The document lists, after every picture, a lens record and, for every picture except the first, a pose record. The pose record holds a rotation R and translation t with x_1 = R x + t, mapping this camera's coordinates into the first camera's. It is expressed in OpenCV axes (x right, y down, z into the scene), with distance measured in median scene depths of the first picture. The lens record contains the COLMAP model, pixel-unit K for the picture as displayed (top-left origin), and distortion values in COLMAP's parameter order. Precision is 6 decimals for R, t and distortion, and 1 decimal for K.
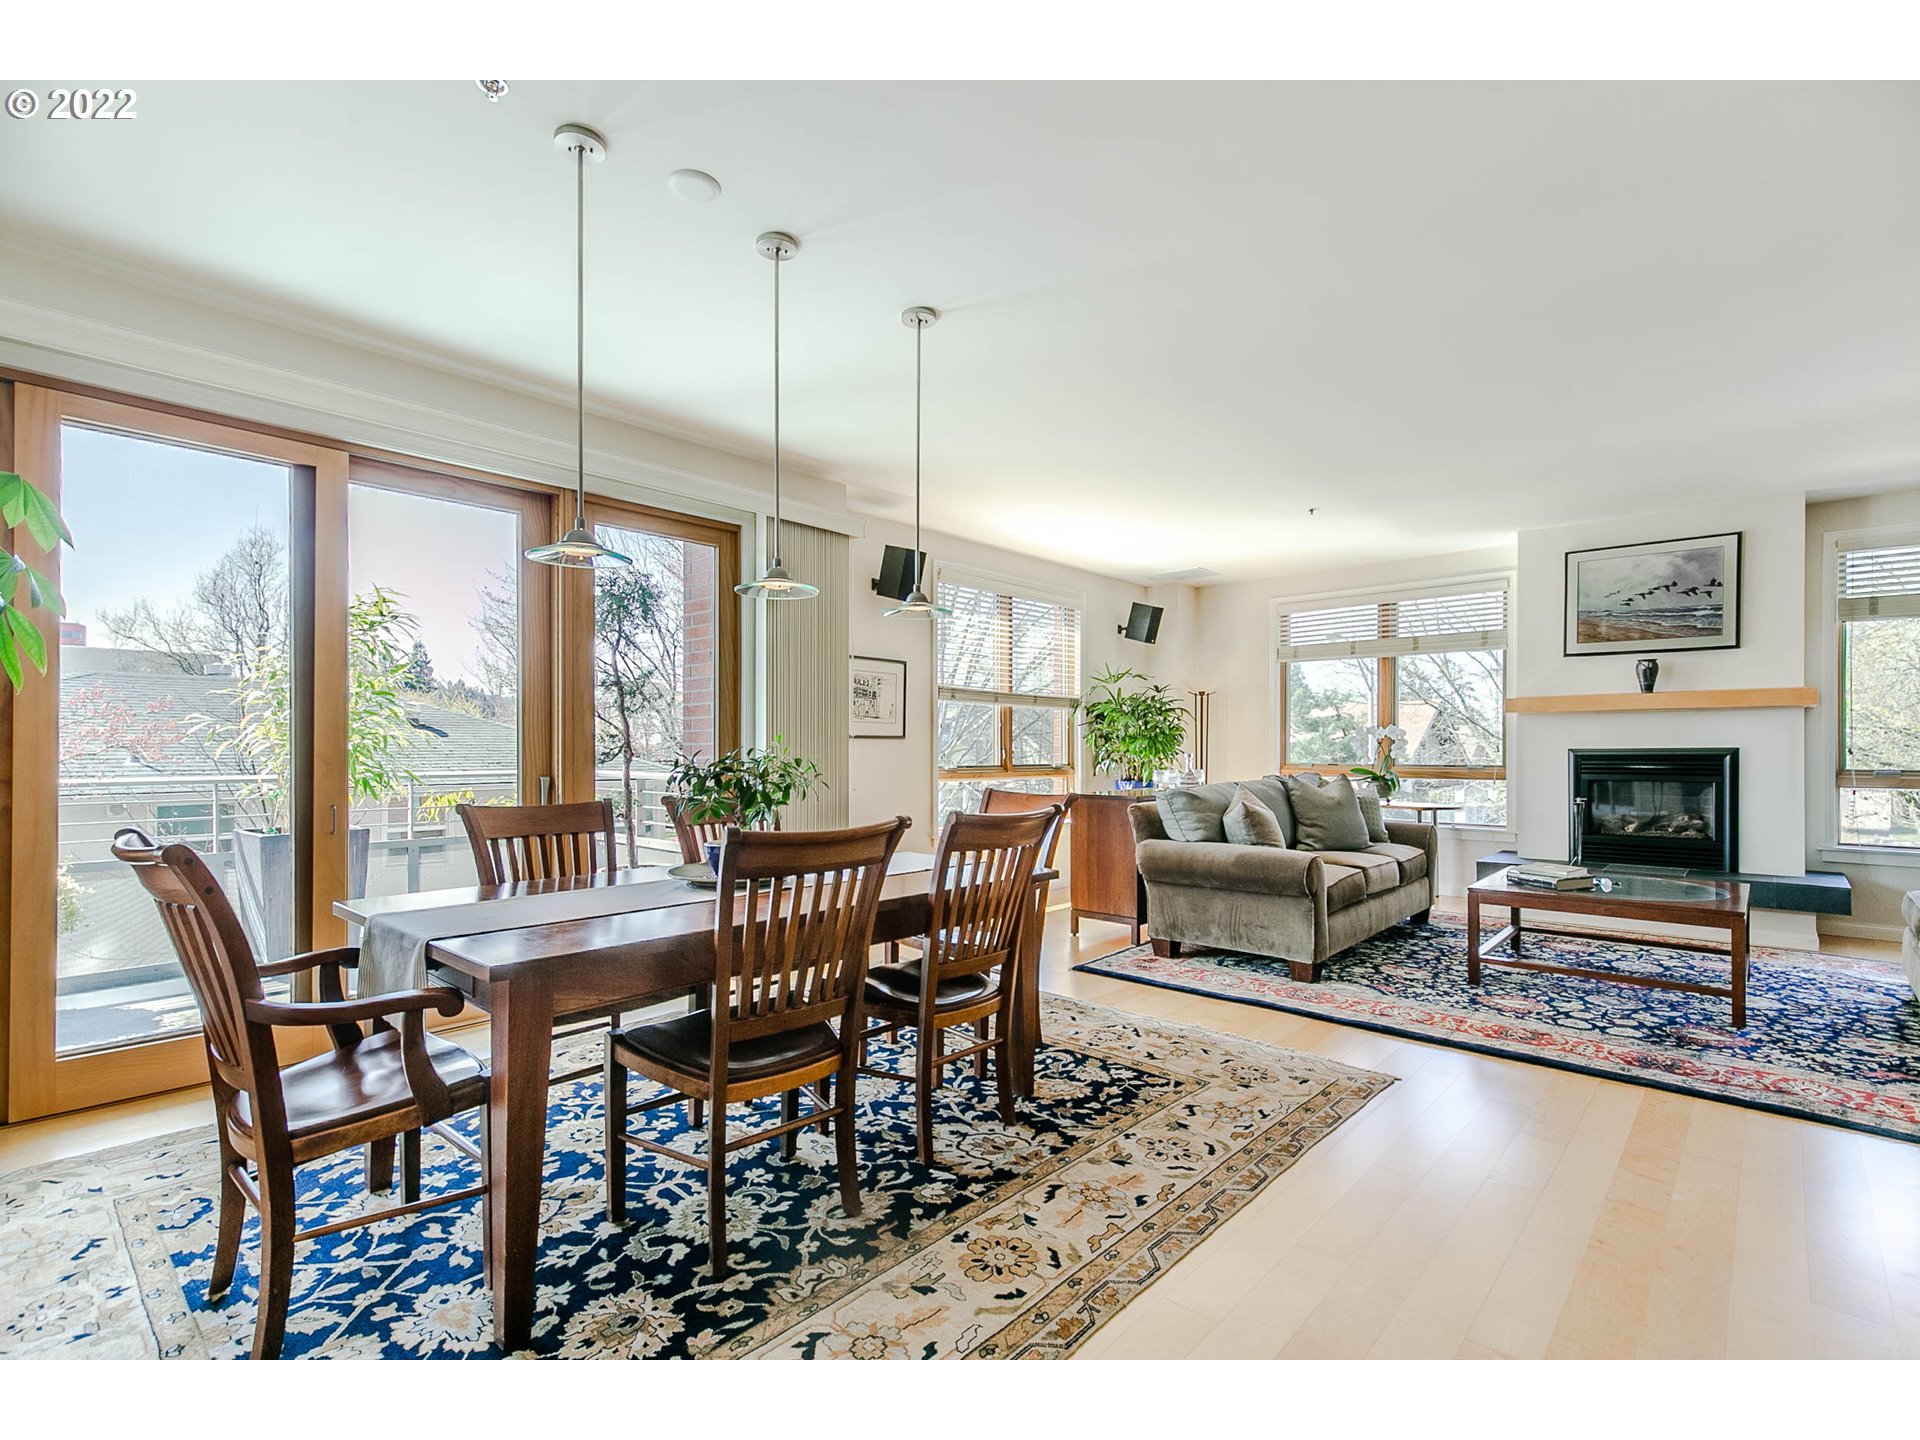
lens RADIAL K [[882.4, 0, 964.0], [0, 882.4, 748.0], [0, 0, 1]] dist [0.003264, 0.000010]
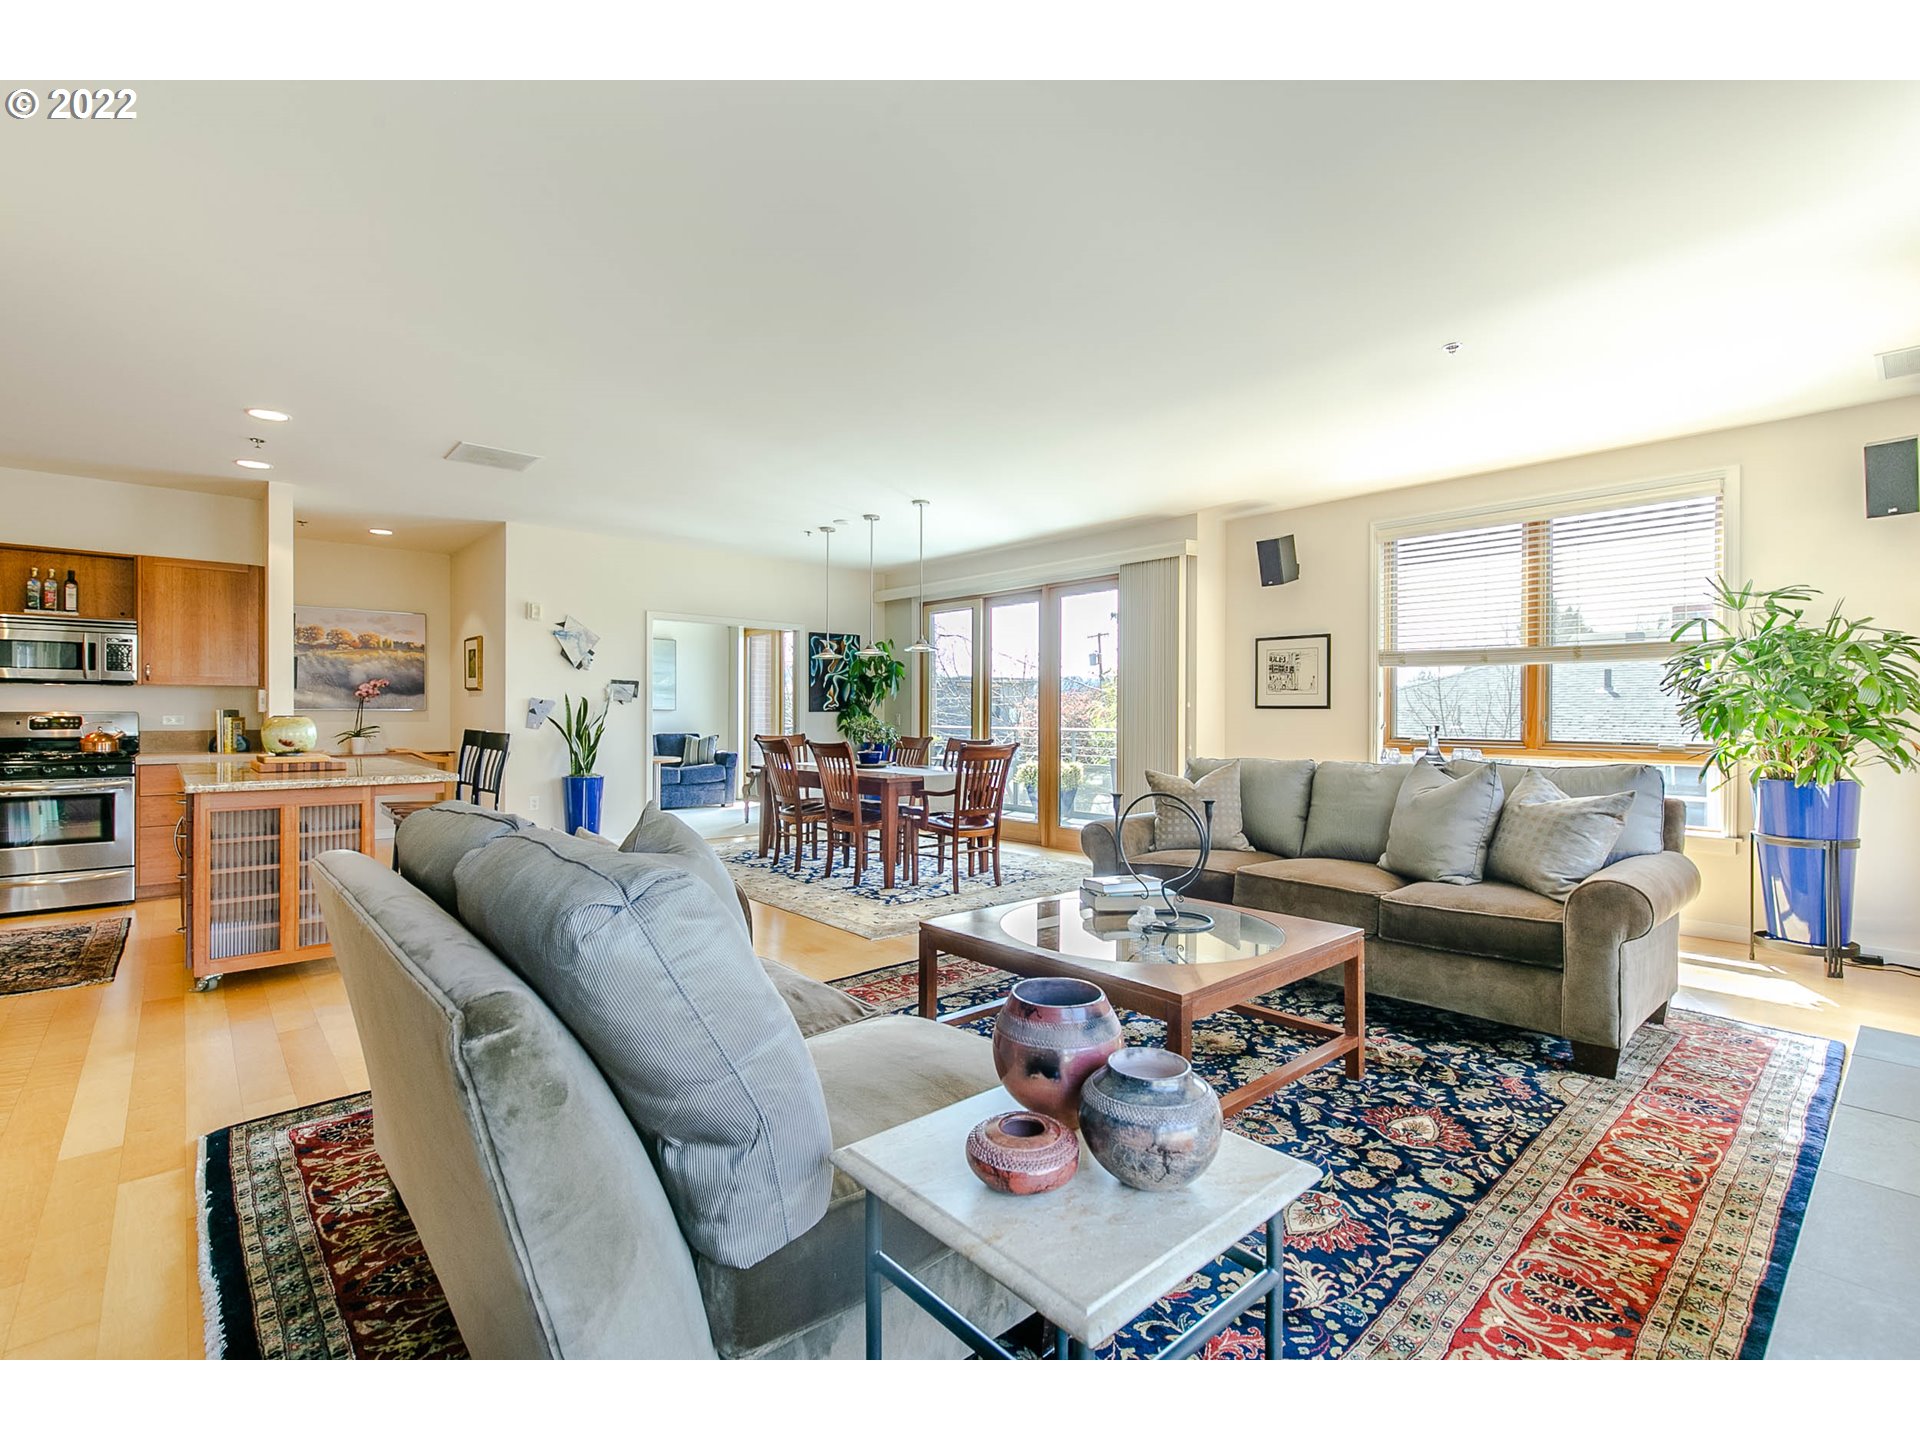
lens RADIAL K [[866.8, 0, 960.8], [0, 866.8, 713.4], [0, 0, 1]] dist [0.009965, -0.000565]
pose [[-0.099835, -0.000892, -0.995004, 1.371792], [-0.004076, 0.999992, -0.000488, -0.005509], [0.994996, 0.004007, -0.099838, 0.923937]]
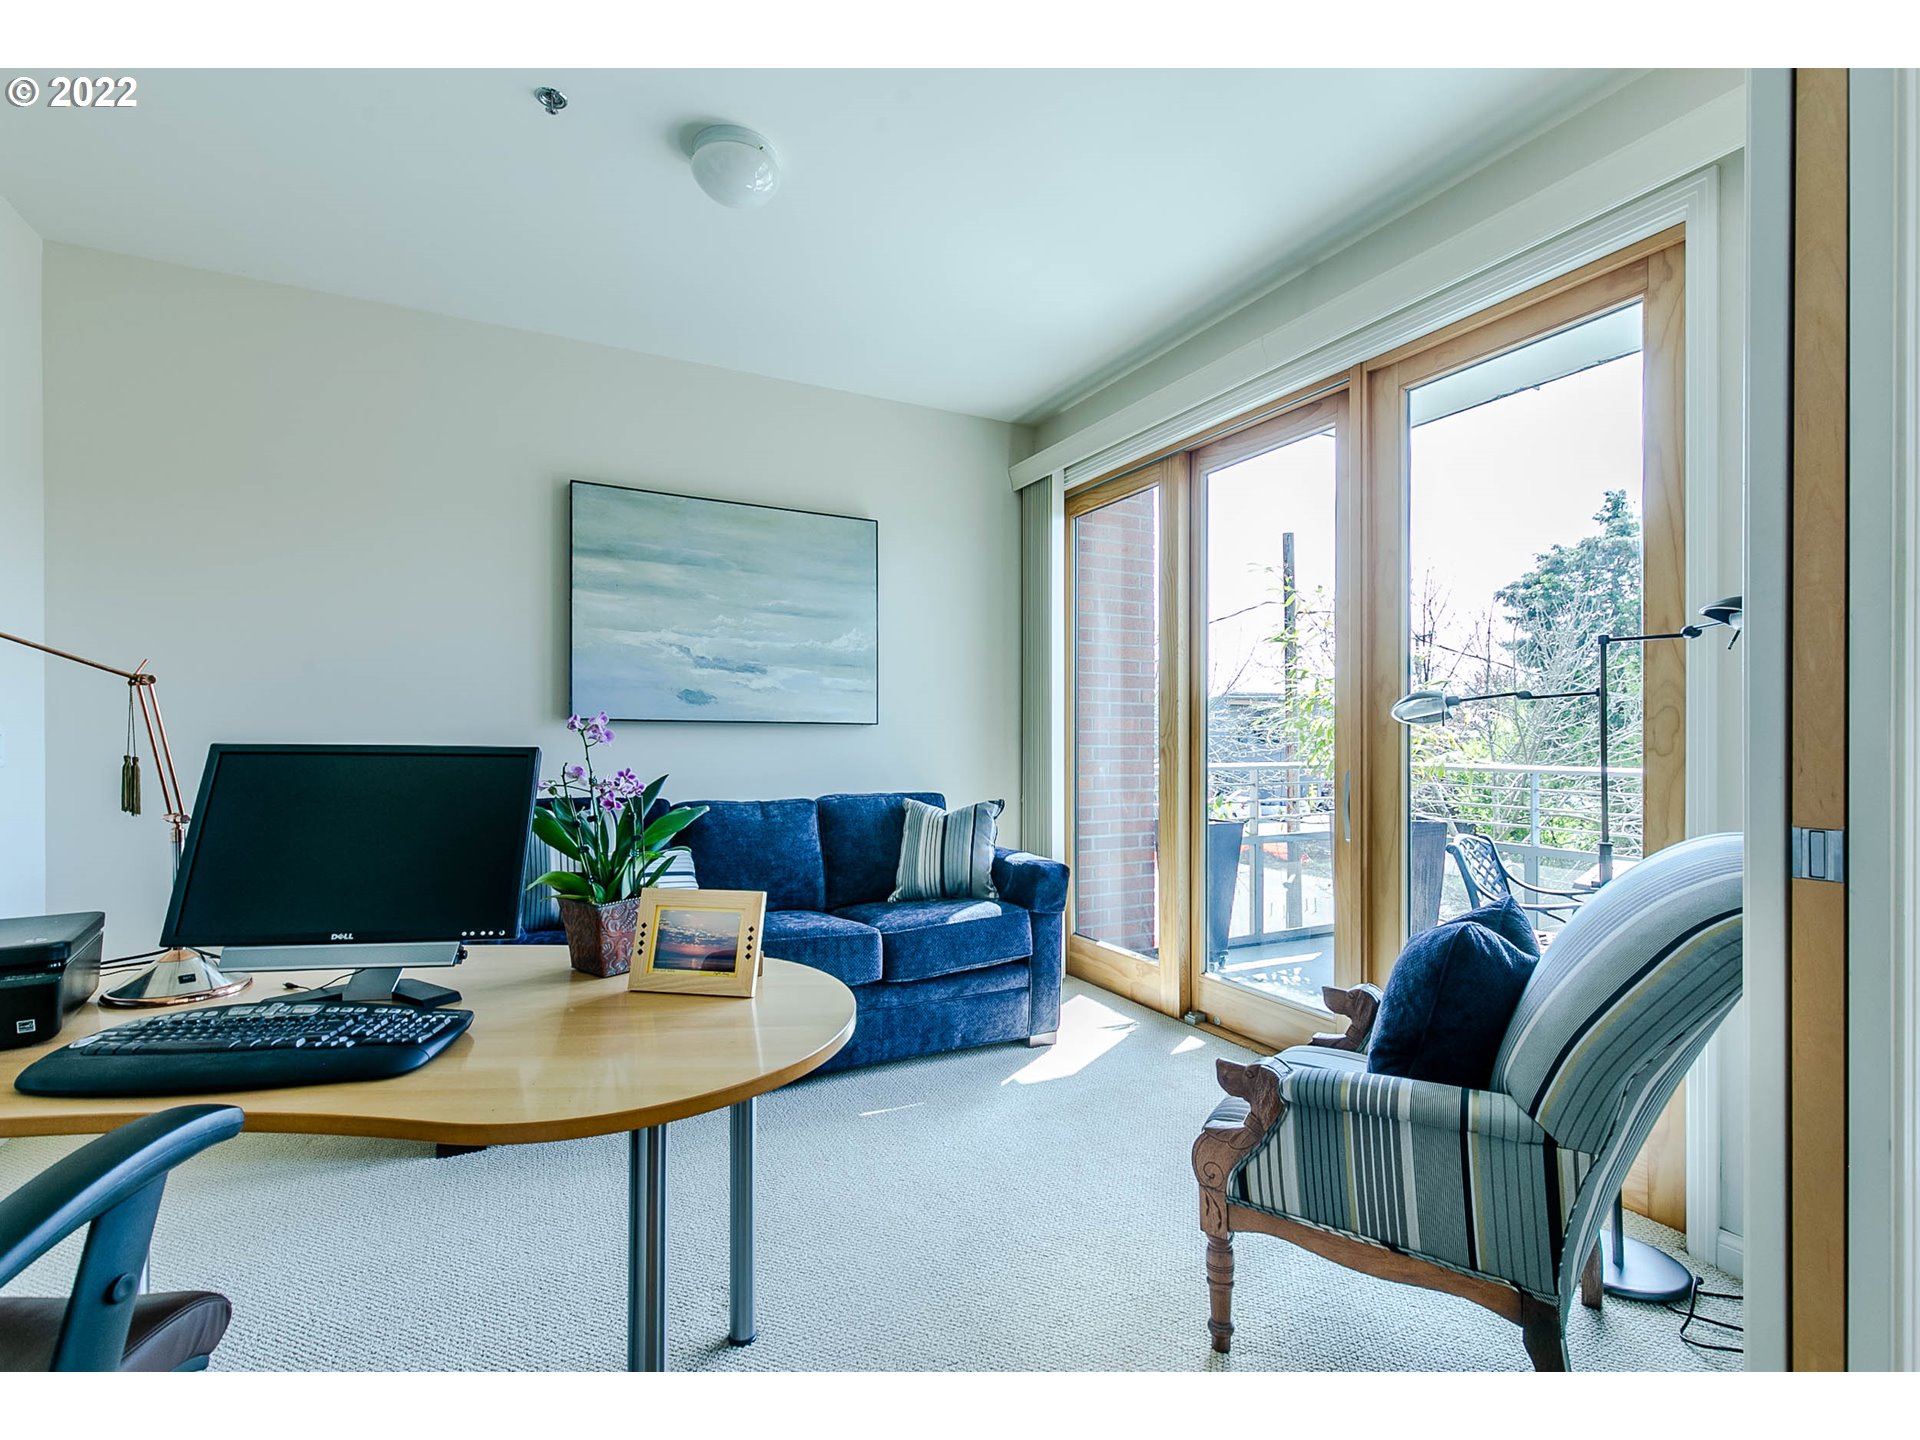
lens RADIAL K [[861.4, 0, 952.7], [0, 861.4, 733.5], [0, 0, 1]] dist [0.000652, -0.000024]
pose [[-0.355202, -0.004346, -0.934779, -0.318875], [-0.001474, 0.999991, -0.004089, -0.000297], [0.934788, -0.000075, -0.355205, 0.205101]]
